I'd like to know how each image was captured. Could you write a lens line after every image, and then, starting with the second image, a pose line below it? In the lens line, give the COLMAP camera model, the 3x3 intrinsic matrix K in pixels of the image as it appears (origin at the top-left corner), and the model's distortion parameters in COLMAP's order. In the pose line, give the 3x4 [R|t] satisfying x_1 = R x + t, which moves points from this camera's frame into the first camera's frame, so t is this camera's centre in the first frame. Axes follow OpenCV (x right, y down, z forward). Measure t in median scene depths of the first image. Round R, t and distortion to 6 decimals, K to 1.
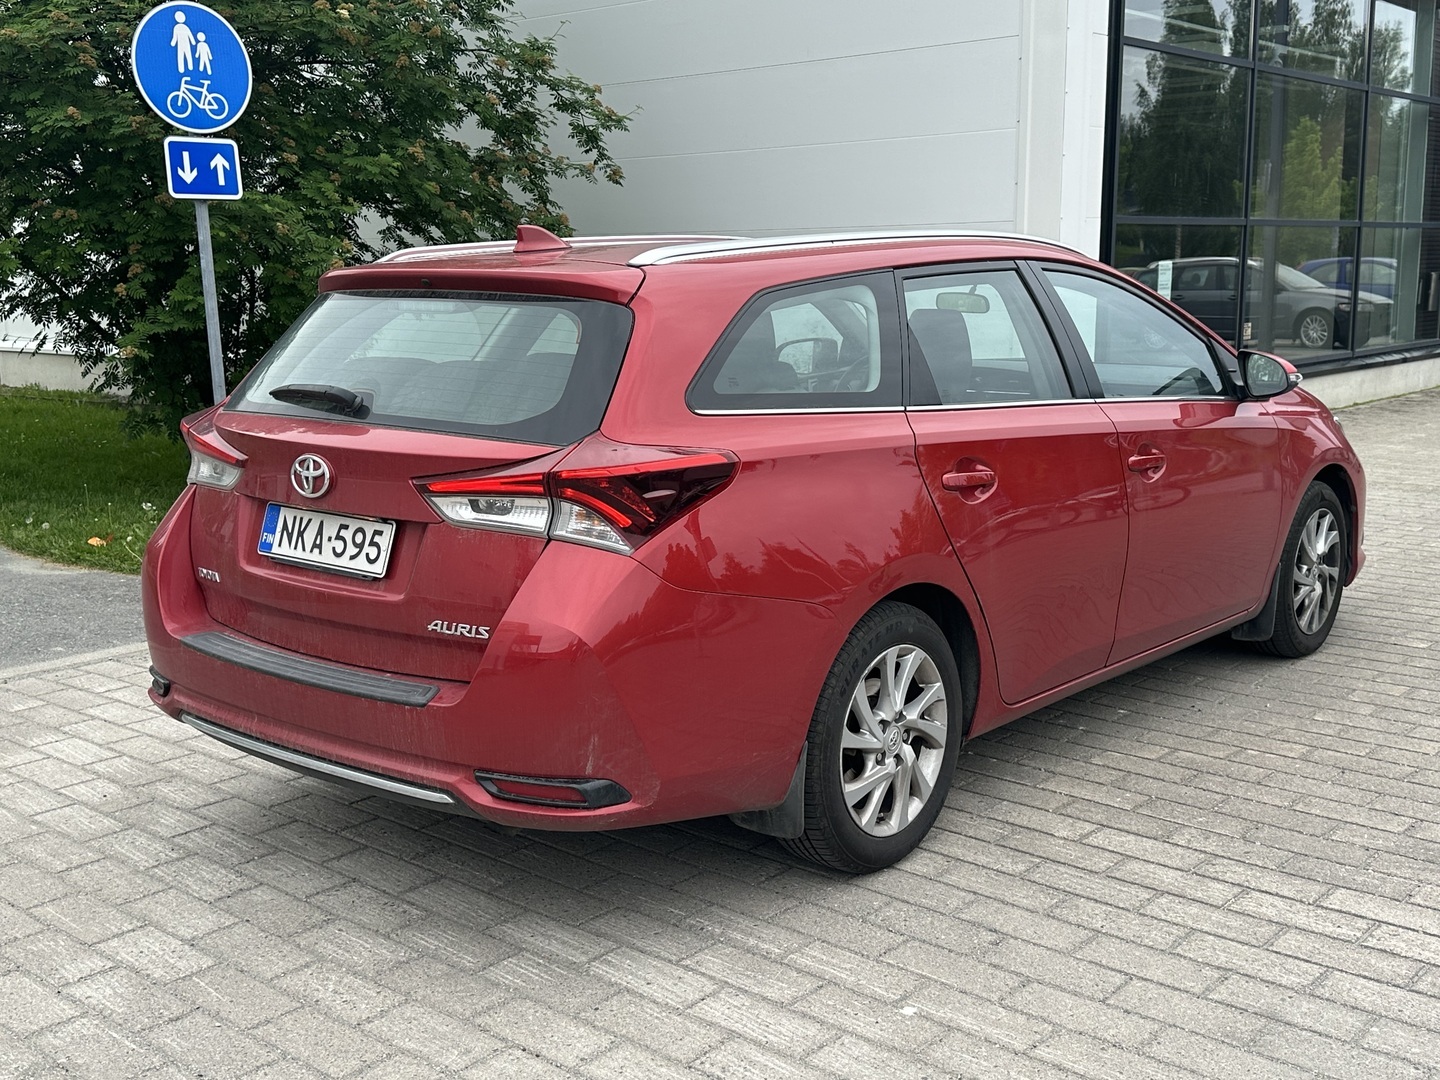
lens RADIAL K [[1575.0, 0, 742.3], [0, 1575.0, 537.1], [0, 0, 1]] dist [0.259060, -0.571574]
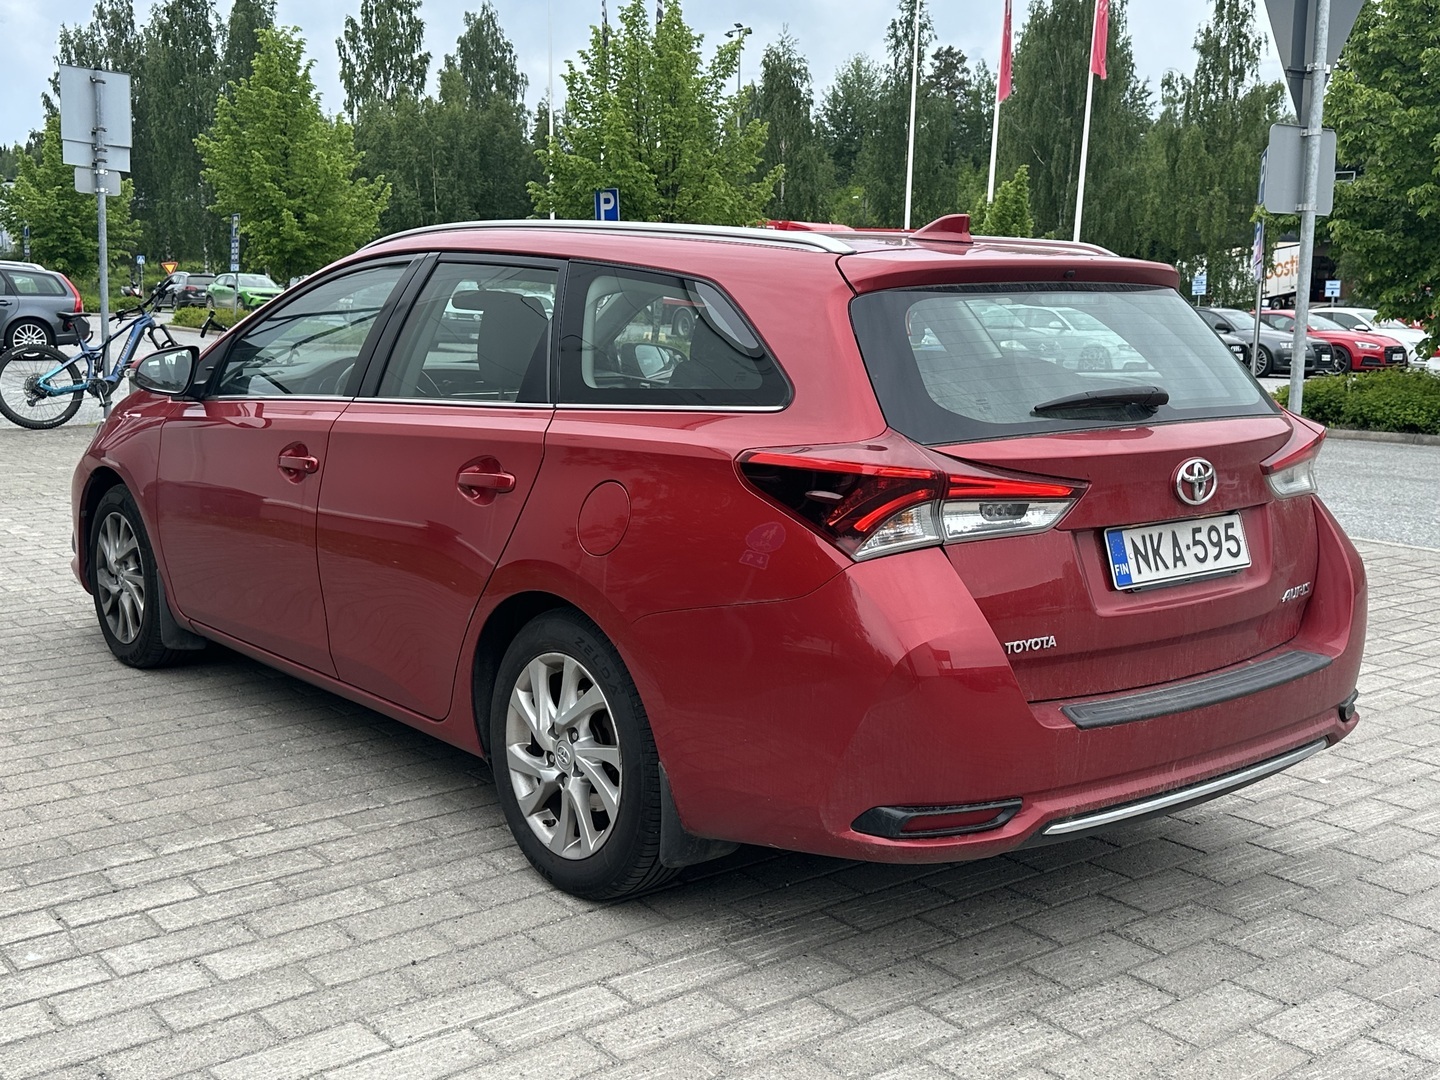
lens RADIAL K [[1575.0, 0, 742.3], [0, 1575.0, 537.1], [0, 0, 1]] dist [0.259060, -0.571574]
pose [[0.159578, -0.153250, 0.975218, -1.183280], [0.148014, 0.980424, 0.129848, -0.160781], [-0.976026, 0.123625, 0.179137, 1.062627]]
